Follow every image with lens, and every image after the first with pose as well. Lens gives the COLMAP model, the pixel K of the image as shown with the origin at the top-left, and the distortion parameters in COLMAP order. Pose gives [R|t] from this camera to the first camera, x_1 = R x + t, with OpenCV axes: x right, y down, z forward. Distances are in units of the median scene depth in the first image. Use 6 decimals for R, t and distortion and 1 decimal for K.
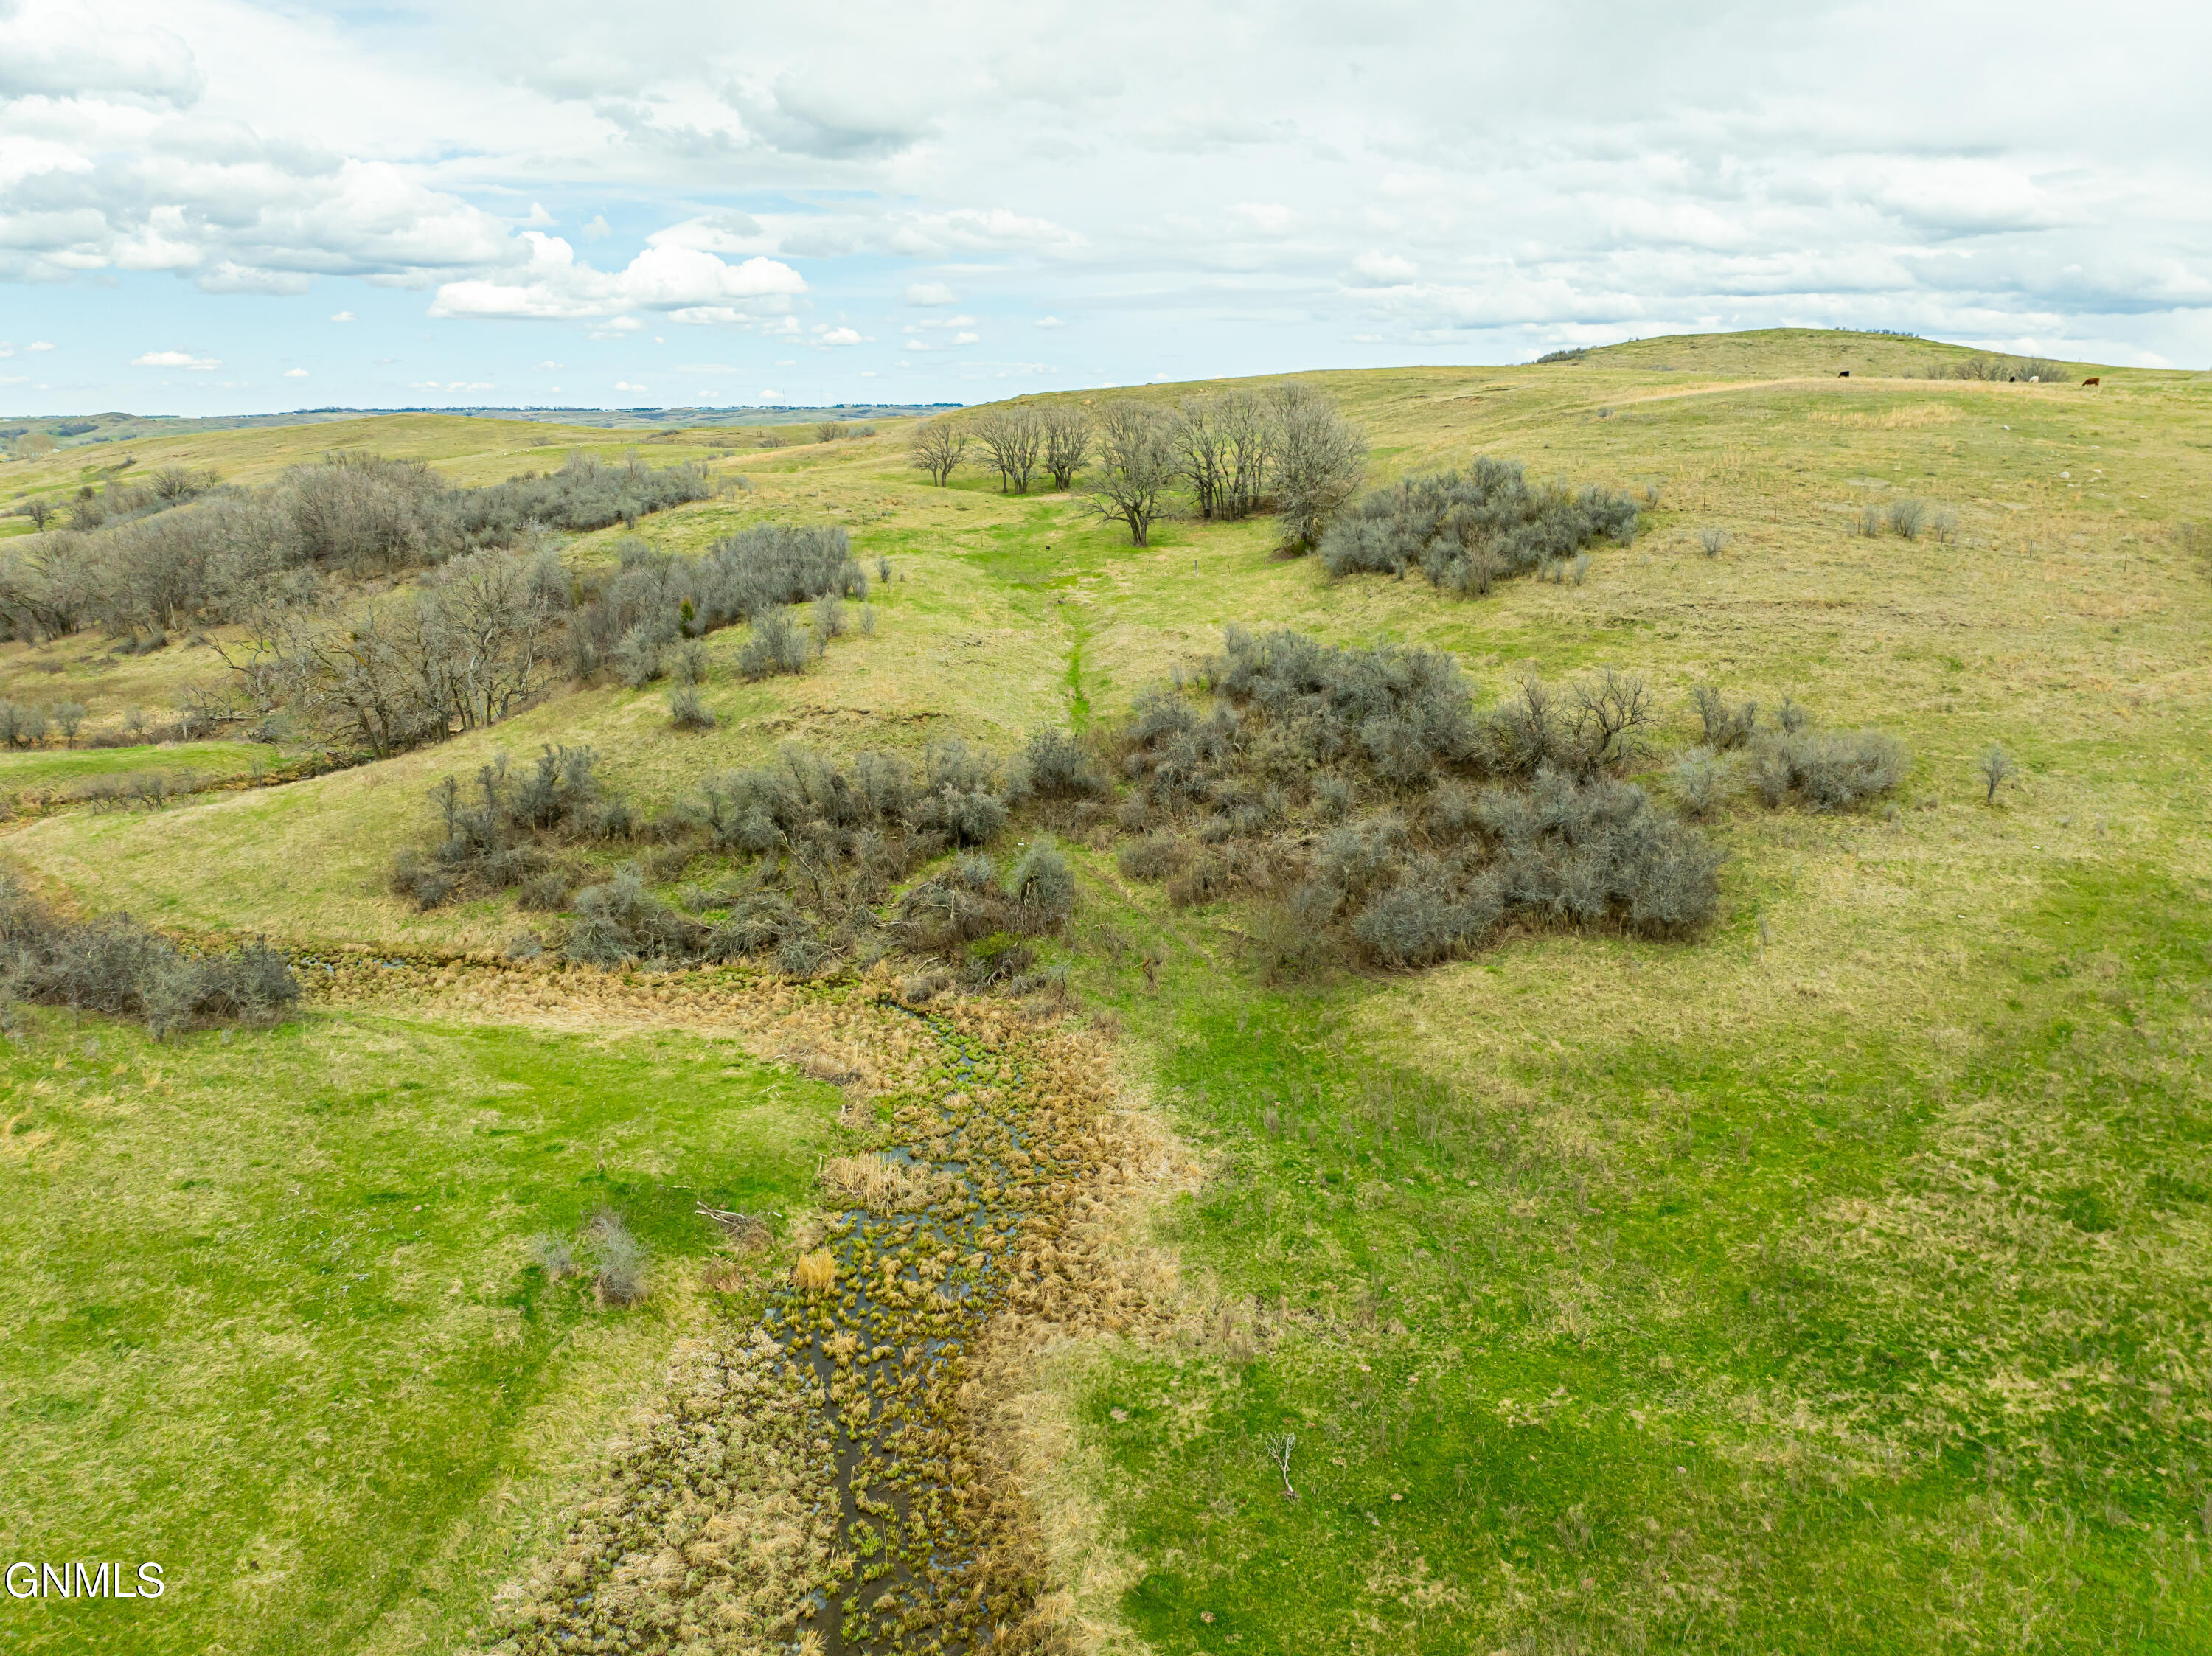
lens RADIAL K [[1556.4, 0, 1106.0], [0, 1556.4, 828.0], [0, 0, 1]] dist [-0.038721, 0.005749]
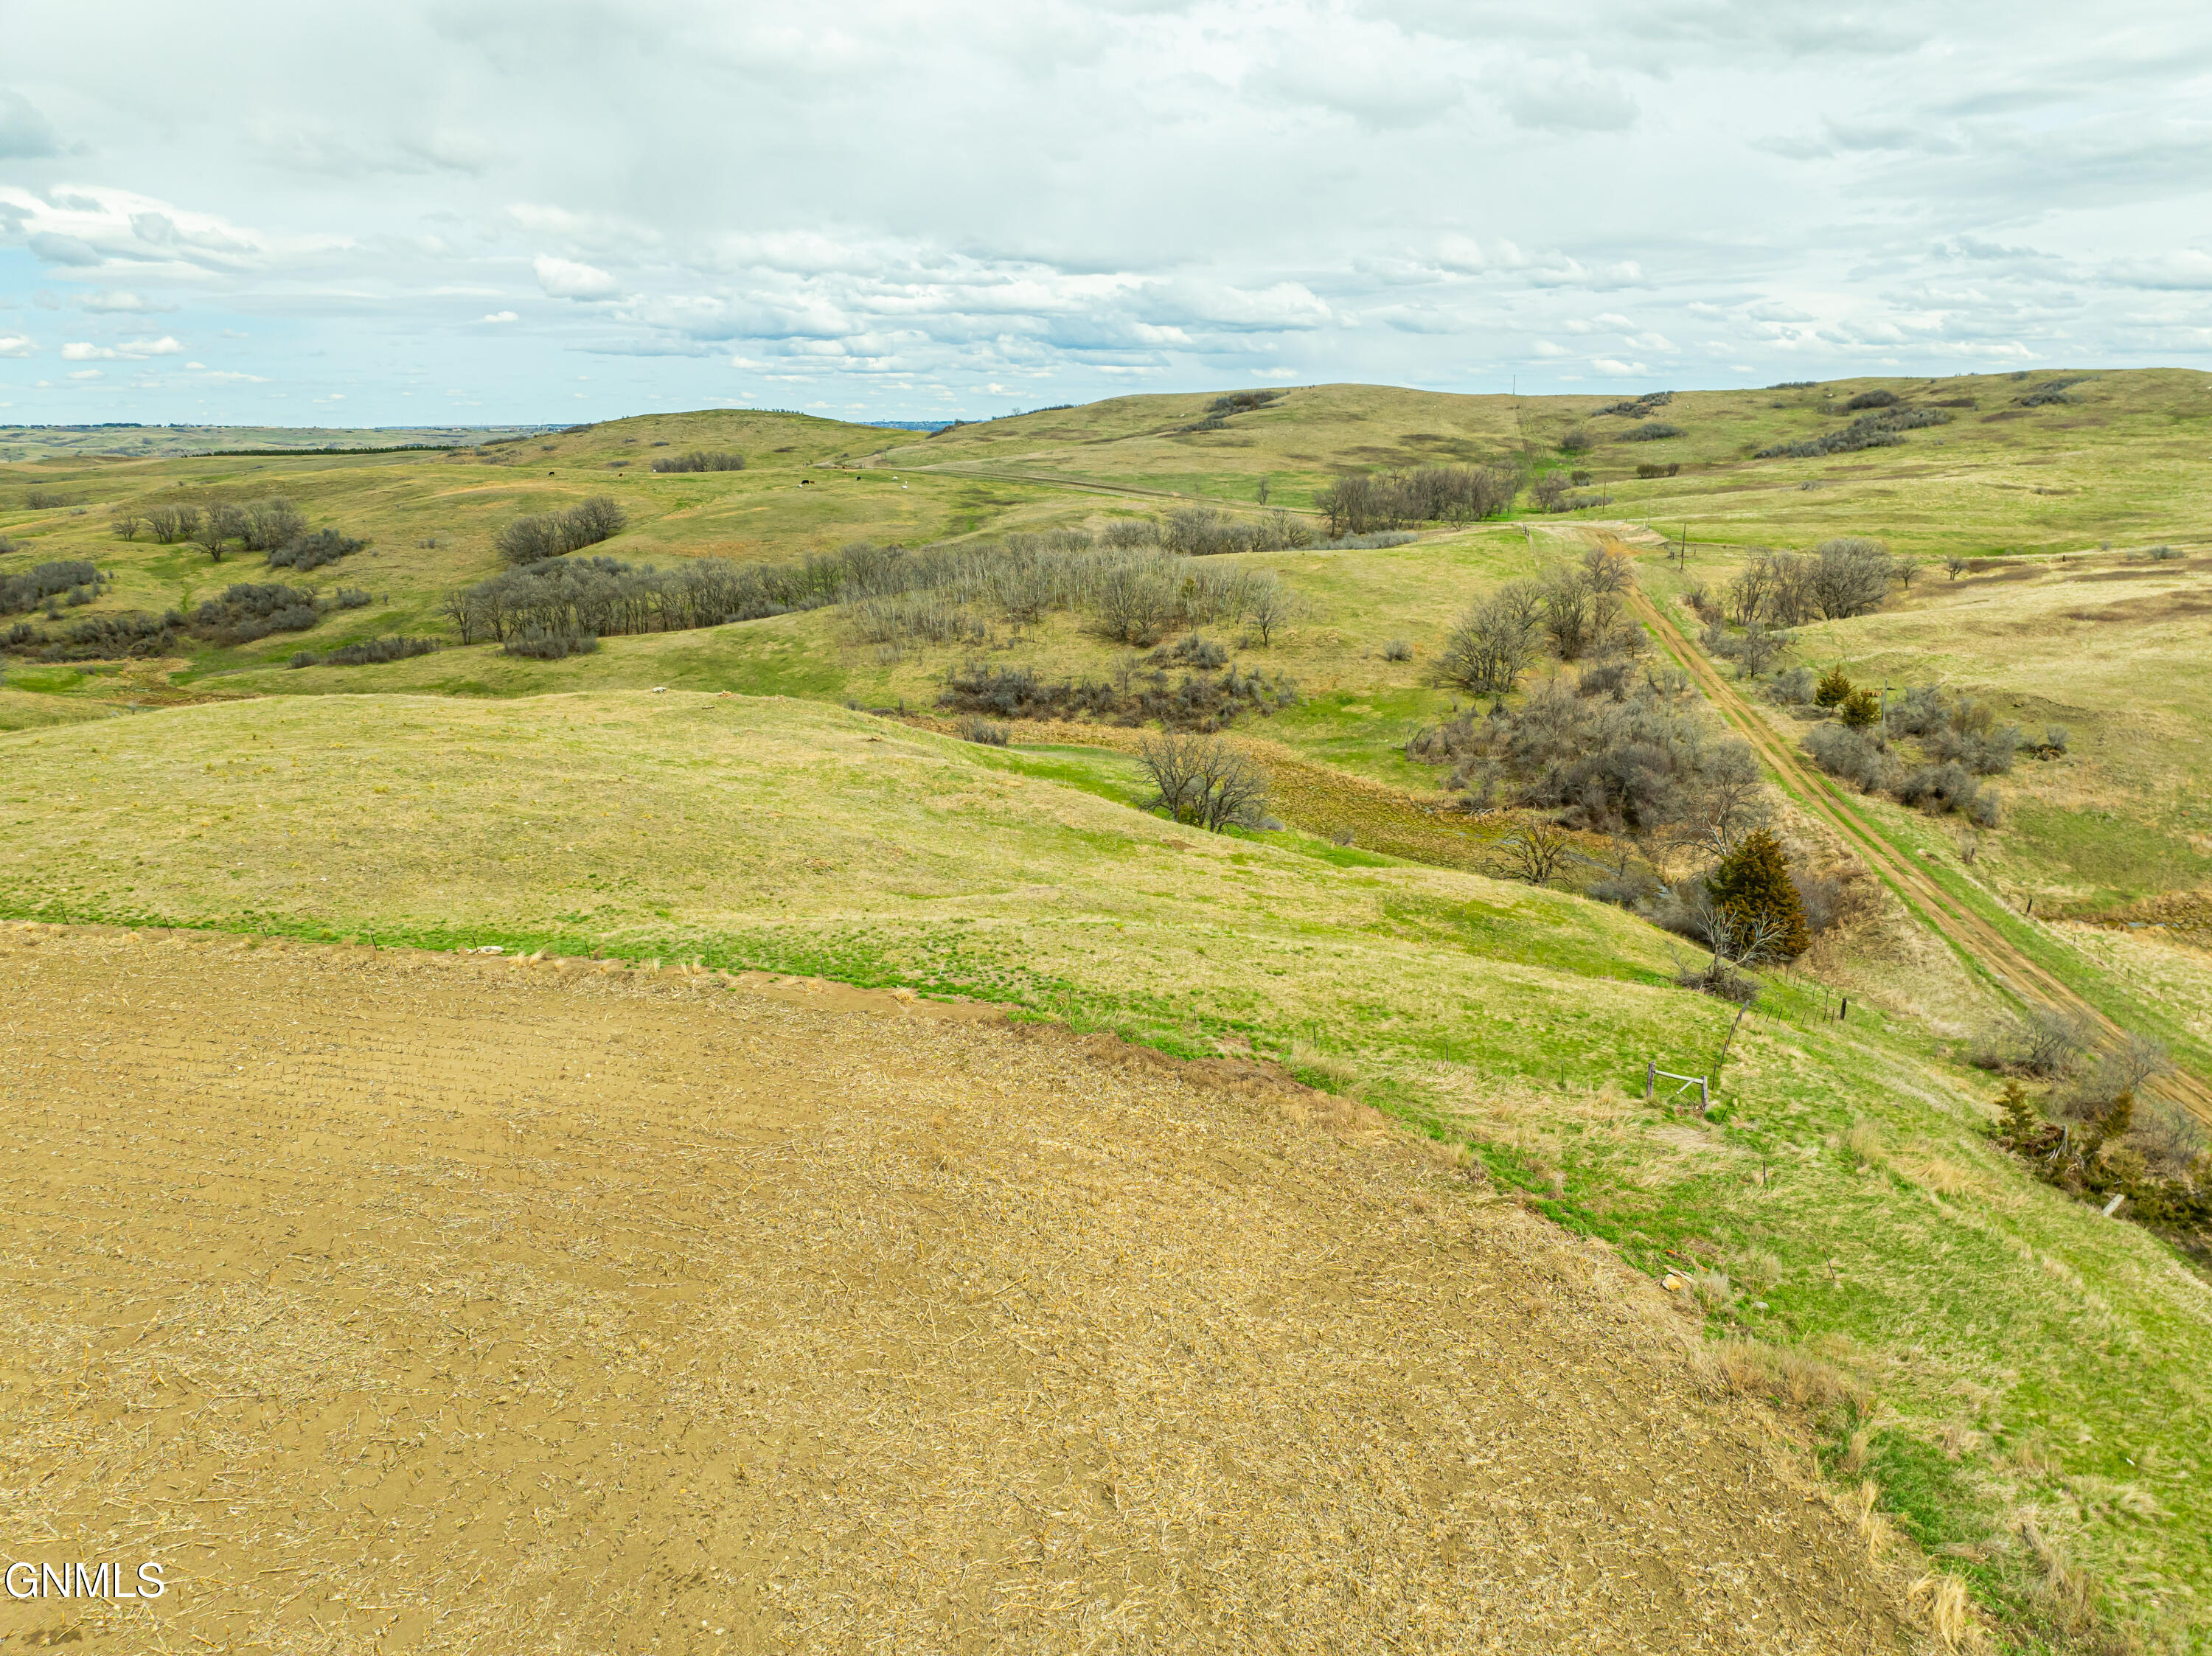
lens RADIAL K [[1556.4, 0, 1106.0], [0, 1556.4, 828.0], [0, 0, 1]] dist [-0.038721, 0.005749]
pose [[0.896823, -0.114969, 0.427189, 0.283777], [0.116943, 0.992901, 0.021713, 0.527085], [-0.426653, 0.030484, 0.903901, -2.707231]]
